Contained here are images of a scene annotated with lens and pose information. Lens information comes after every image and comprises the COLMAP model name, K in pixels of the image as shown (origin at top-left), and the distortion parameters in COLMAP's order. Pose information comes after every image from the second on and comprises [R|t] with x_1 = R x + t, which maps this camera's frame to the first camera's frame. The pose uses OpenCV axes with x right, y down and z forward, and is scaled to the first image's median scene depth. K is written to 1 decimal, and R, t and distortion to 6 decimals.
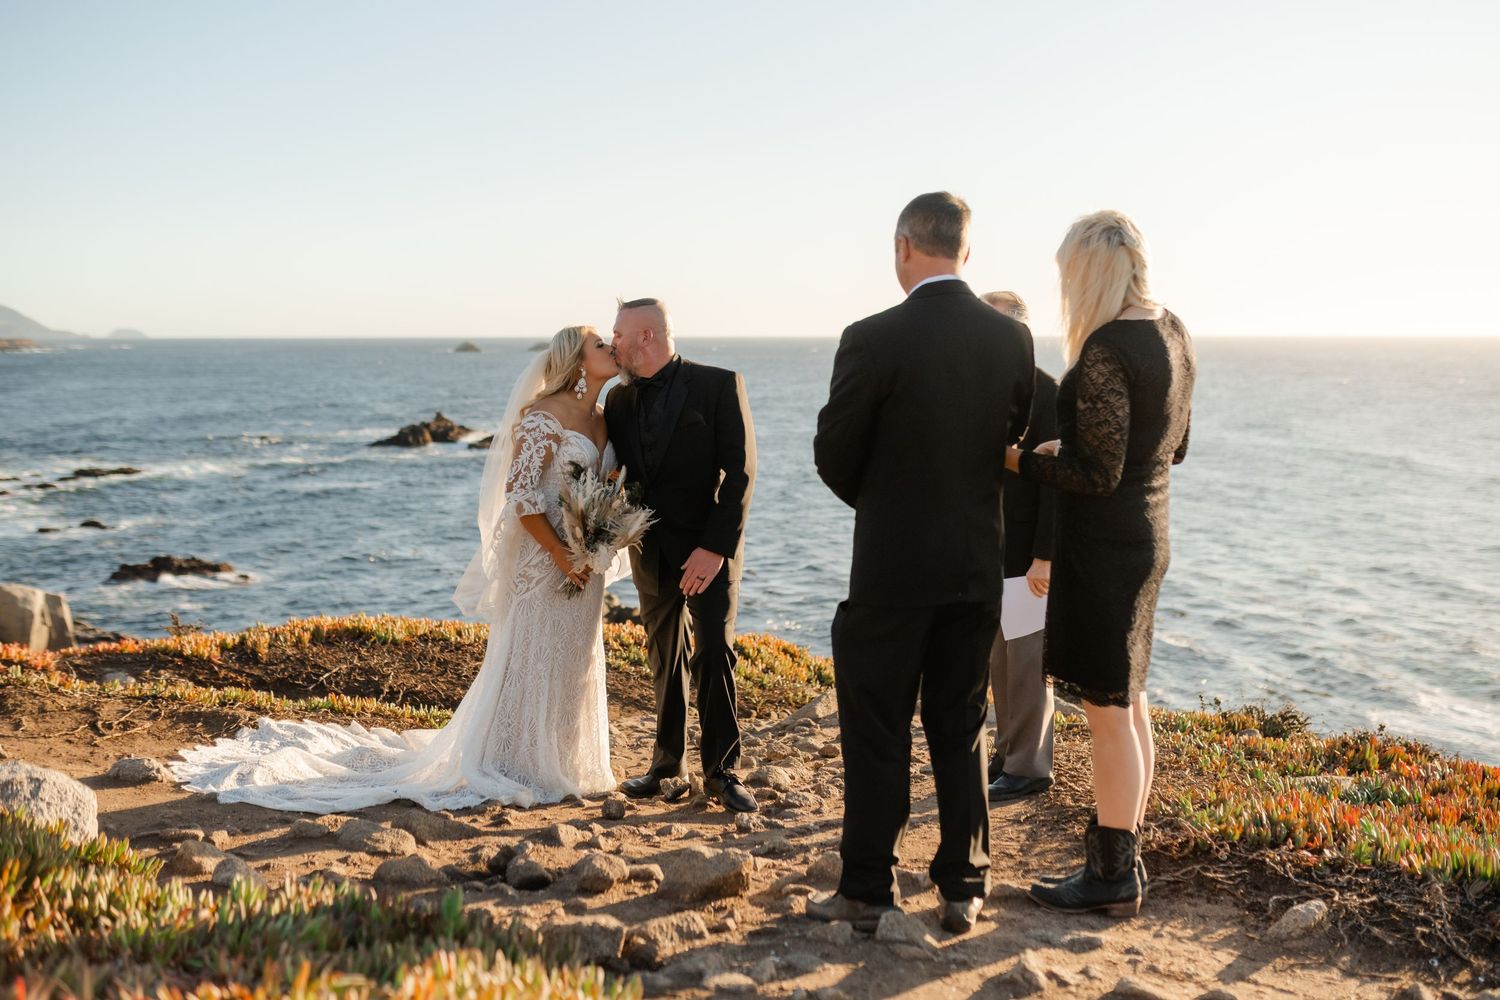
lens RADIAL K [[1457.7, 0, 752.3], [0, 1457.7, 496.0], [0, 0, 1]] dist [-0.001266, 0.009113]
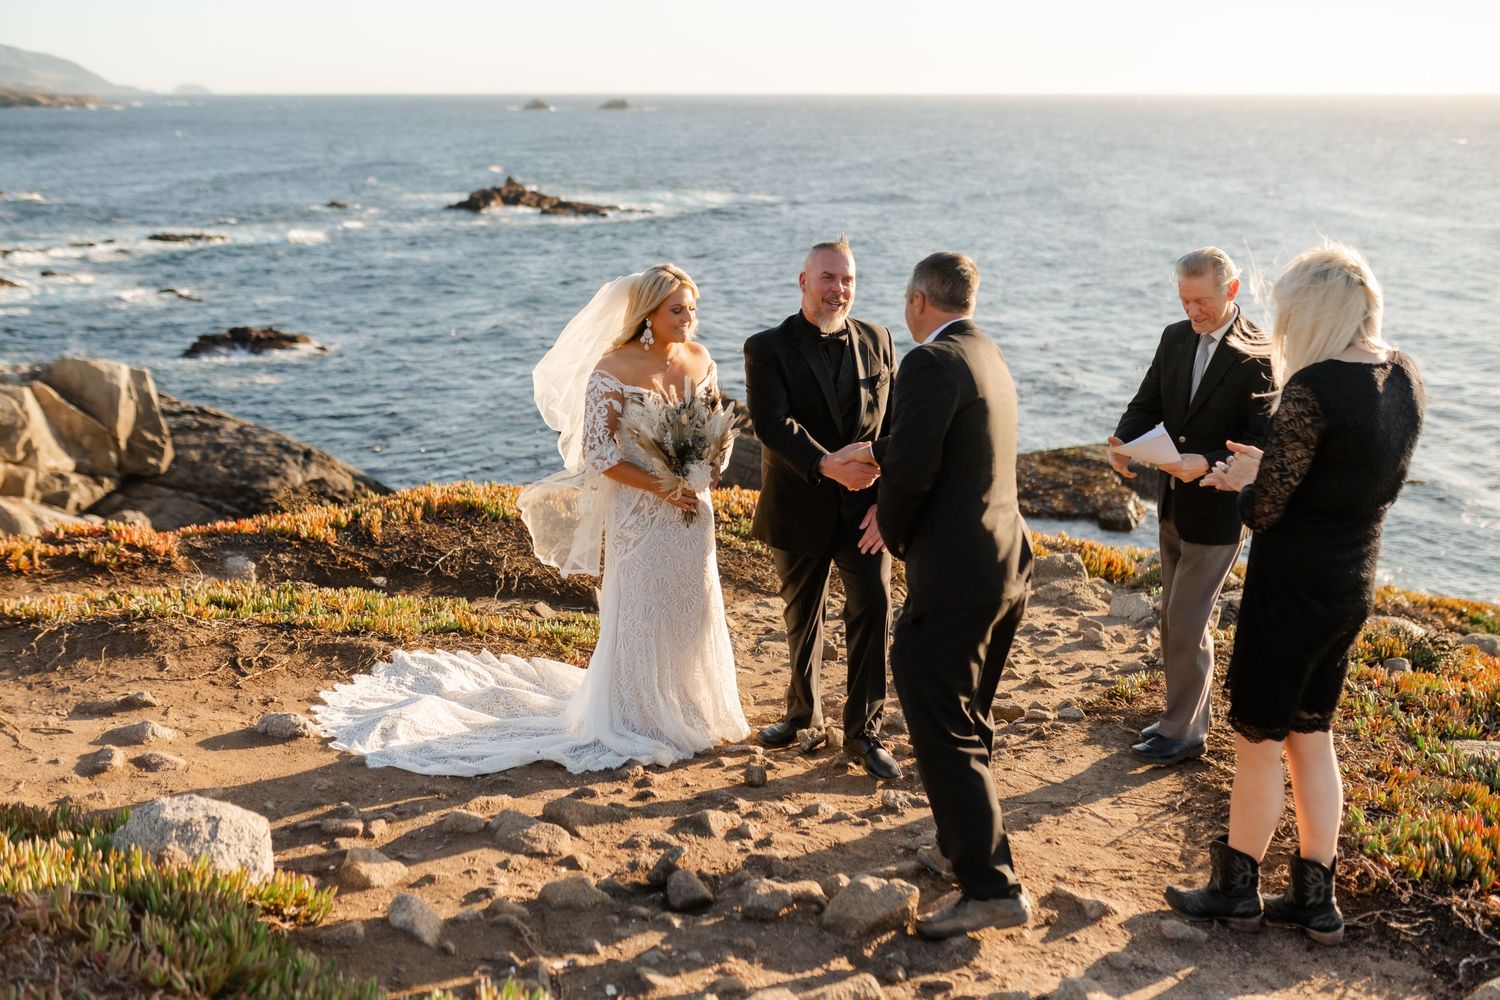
lens RADIAL K [[1482.7, 0, 732.7], [0, 1482.7, 511.2], [0, 0, 1]] dist [-0.002872, 0.010663]
pose [[0.997860, 0.019069, -0.062548, -0.046576], [-0.008477, 0.986189, 0.165409, -0.117479], [0.064839, -0.164525, 0.984240, 0.032985]]
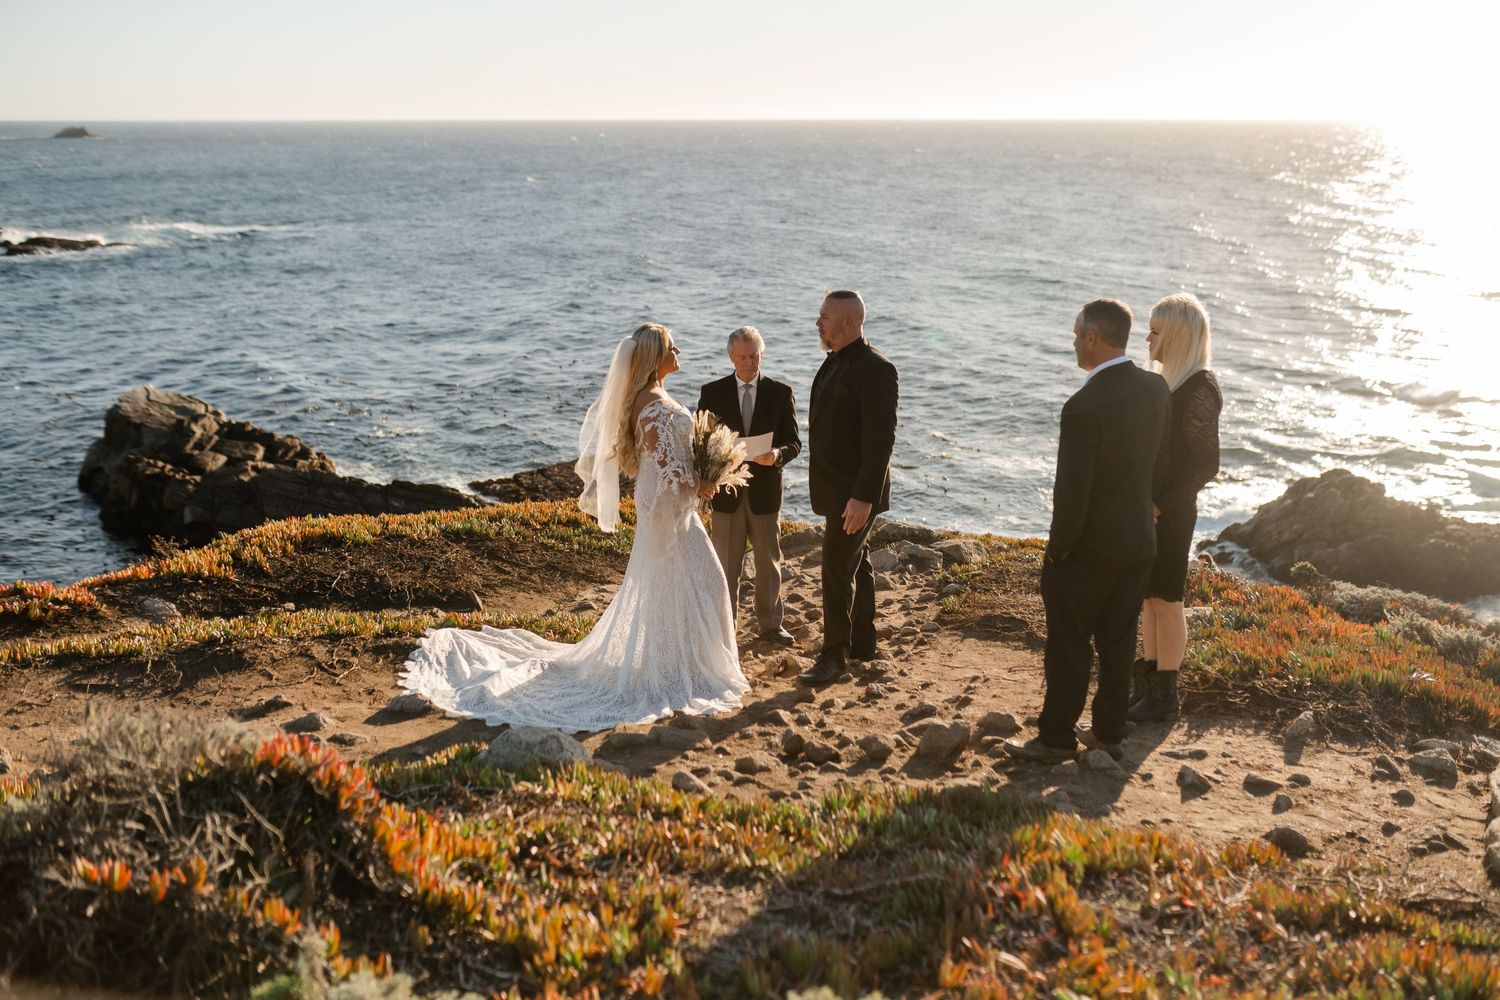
lens RADIAL K [[1431.0, 0, 770.7], [0, 1431.0, 495.4], [0, 0, 1]] dist [-0.002742, 0.013594]
pose [[0.955040, -0.075285, 0.286758, -0.423651], [0.032356, 0.987912, 0.151604, -0.153417], [-0.294705, -0.135510, 0.945931, -0.222383]]
